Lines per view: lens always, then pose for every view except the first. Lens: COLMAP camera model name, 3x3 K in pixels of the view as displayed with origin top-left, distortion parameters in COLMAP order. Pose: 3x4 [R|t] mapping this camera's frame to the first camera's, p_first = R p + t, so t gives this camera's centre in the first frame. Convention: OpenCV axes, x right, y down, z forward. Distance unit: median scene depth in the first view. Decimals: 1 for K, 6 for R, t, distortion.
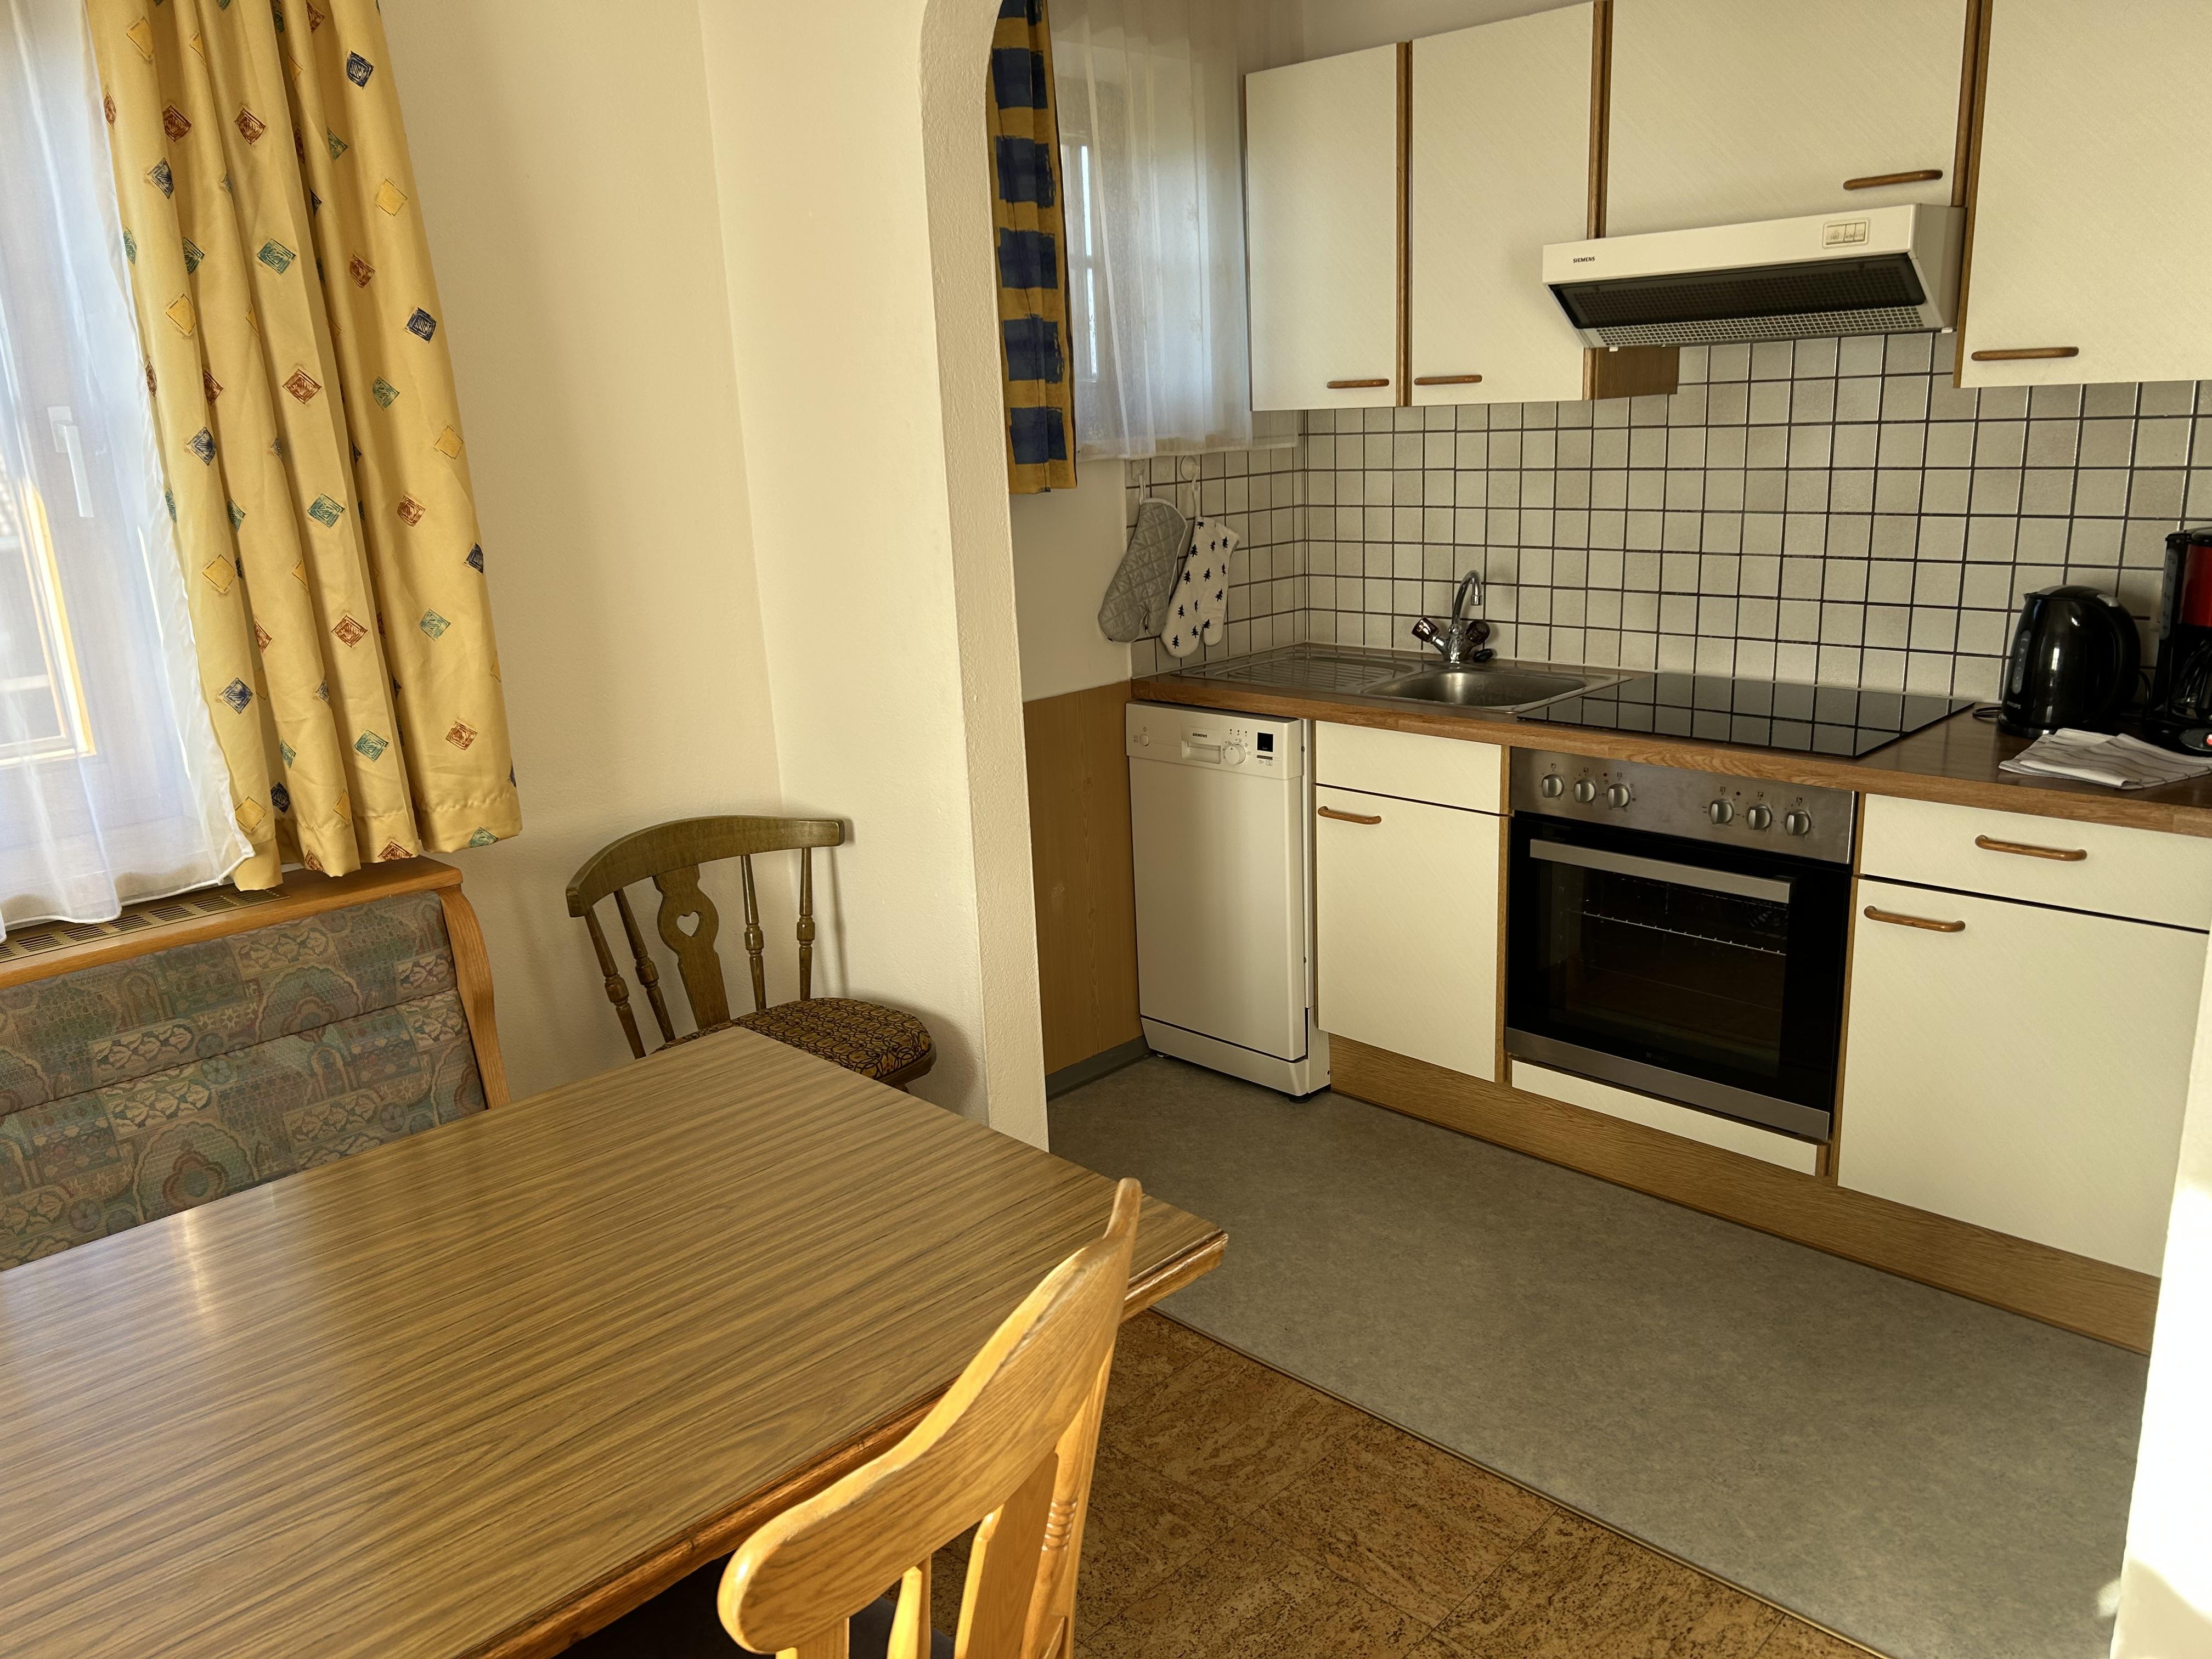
lens RADIAL K [[1657.4, 0, 1108.4], [0, 1657.4, 833.2], [0, 0, 1]] dist [0.050959, -0.056825]
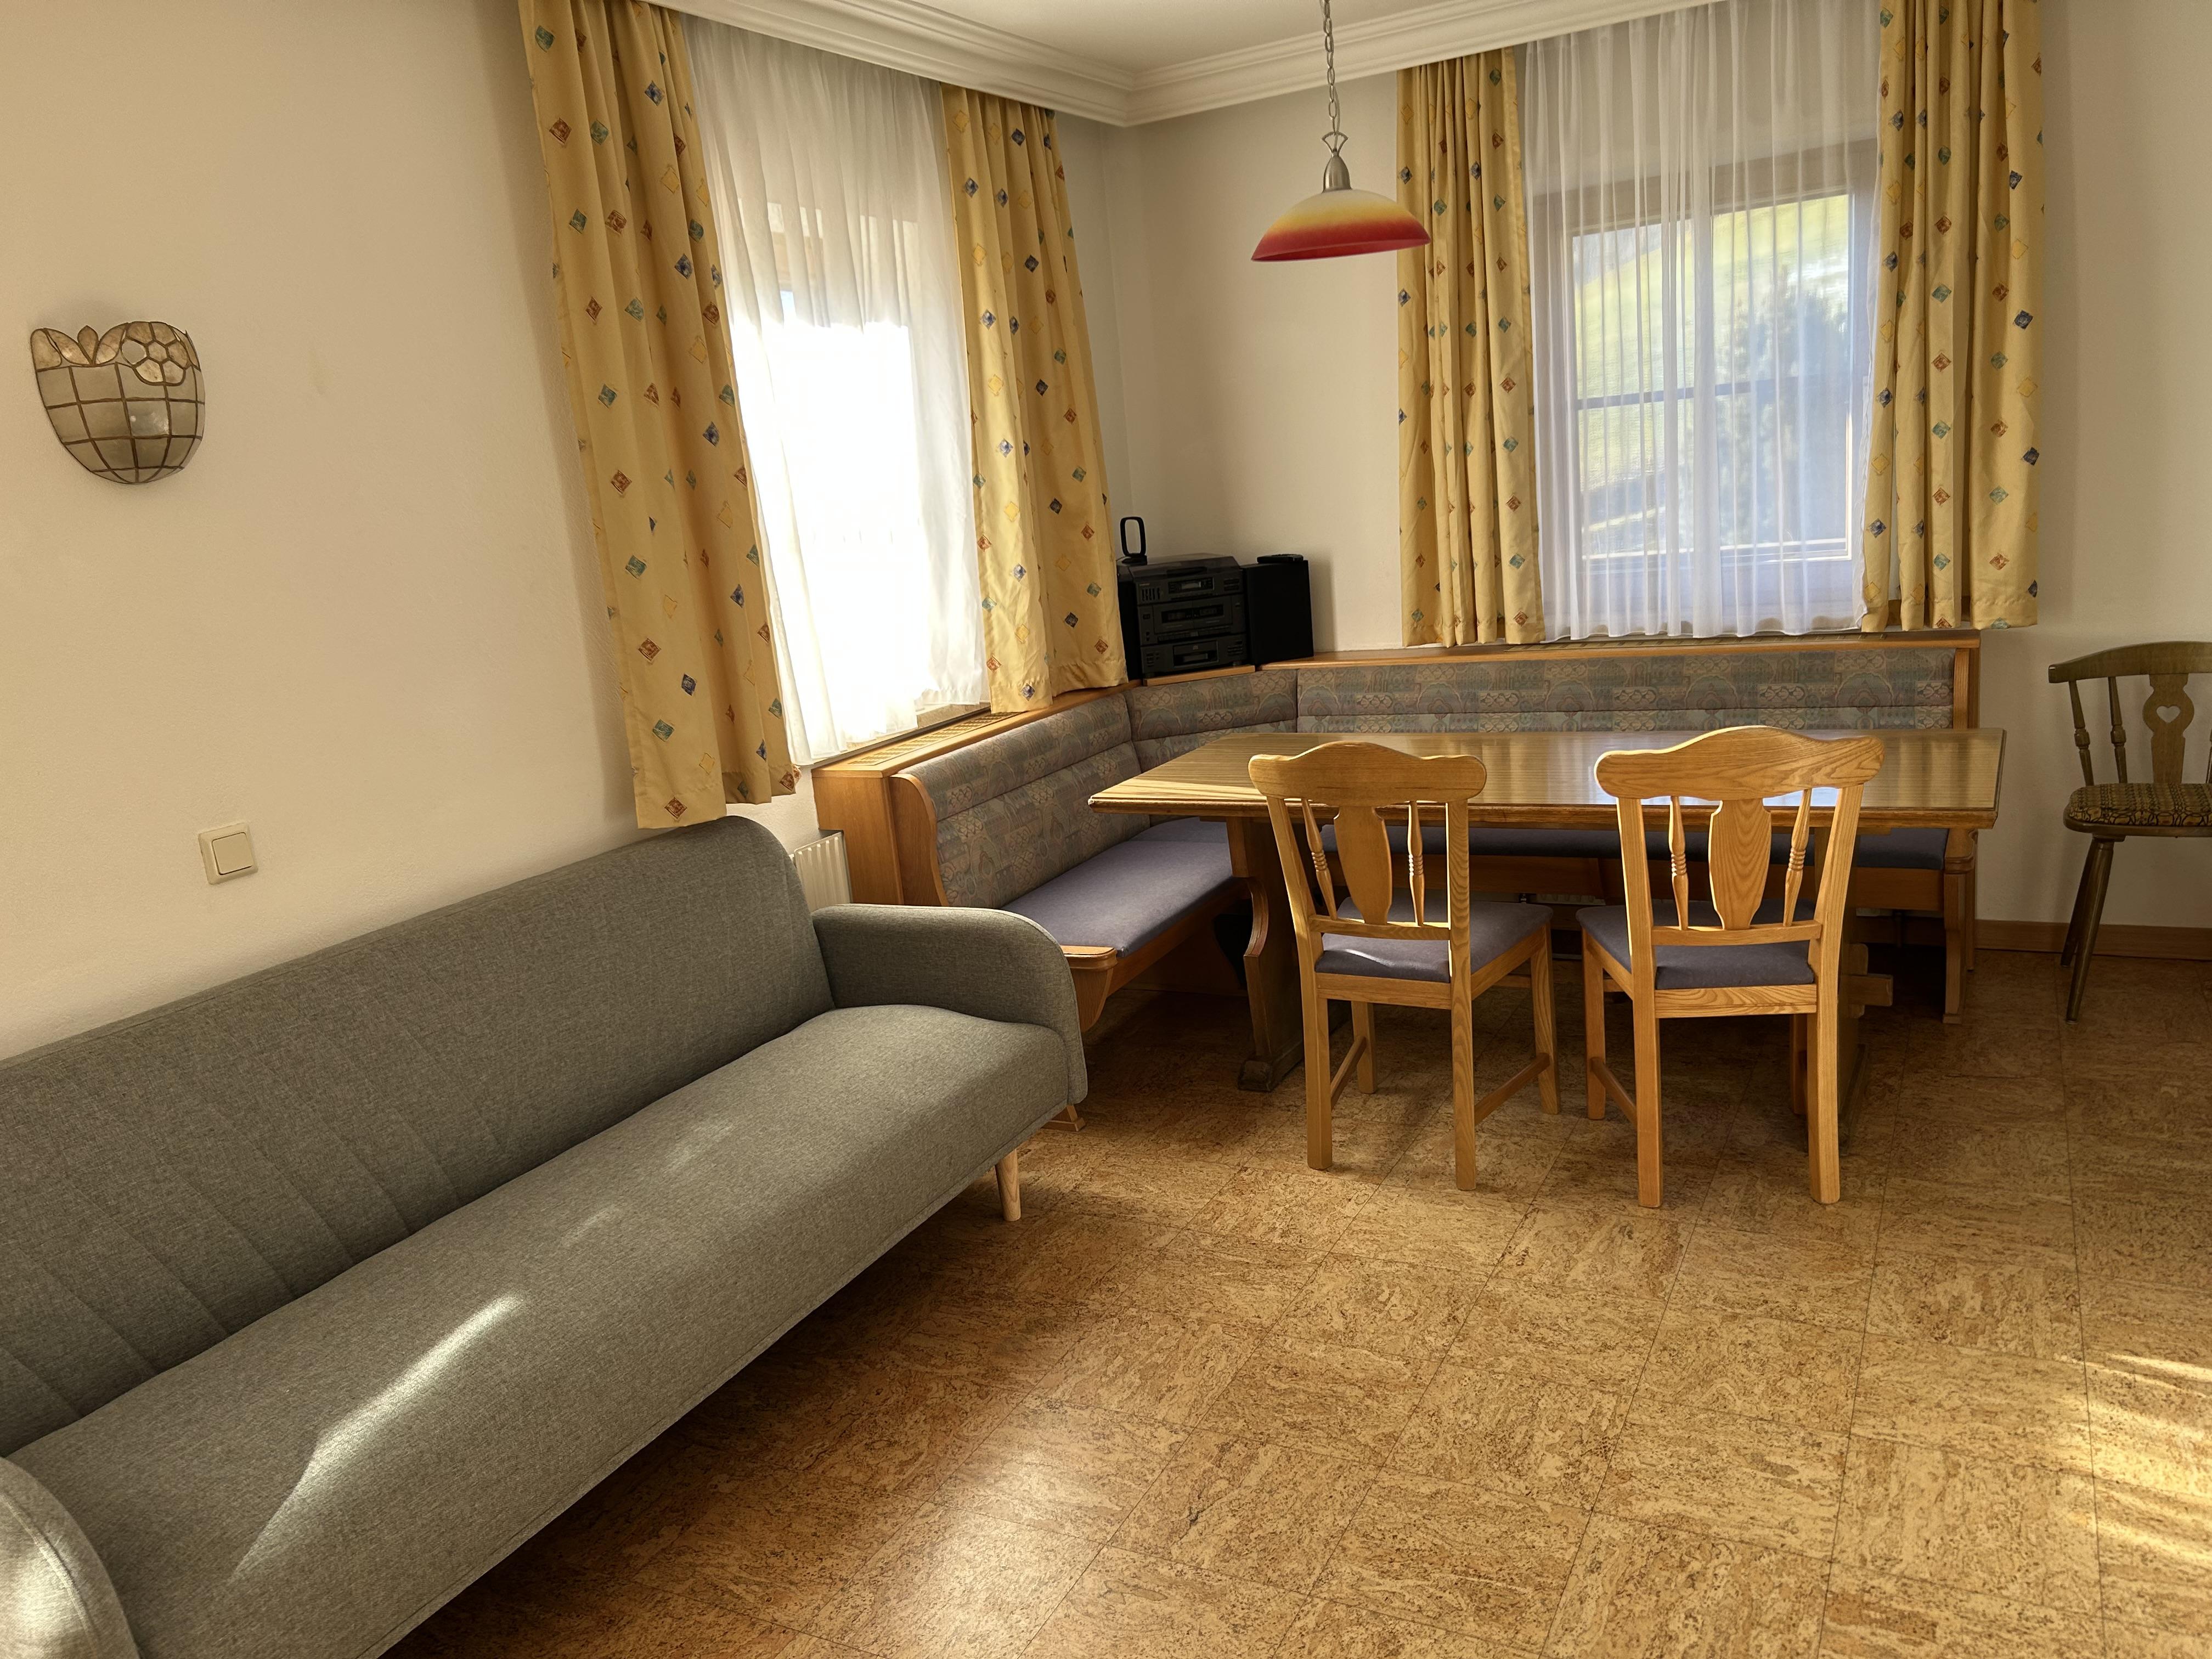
lens RADIAL K [[1657.4, 0, 1106.9], [0, 1657.4, 834.5], [0, 0, 1]] dist [0.050959, -0.056825]
pose [[0.283920, 0.226652, -0.931675, 1.056161], [-0.165468, 0.968665, 0.185225, 0.047575], [0.944463, 0.101573, 0.312527, -0.384353]]
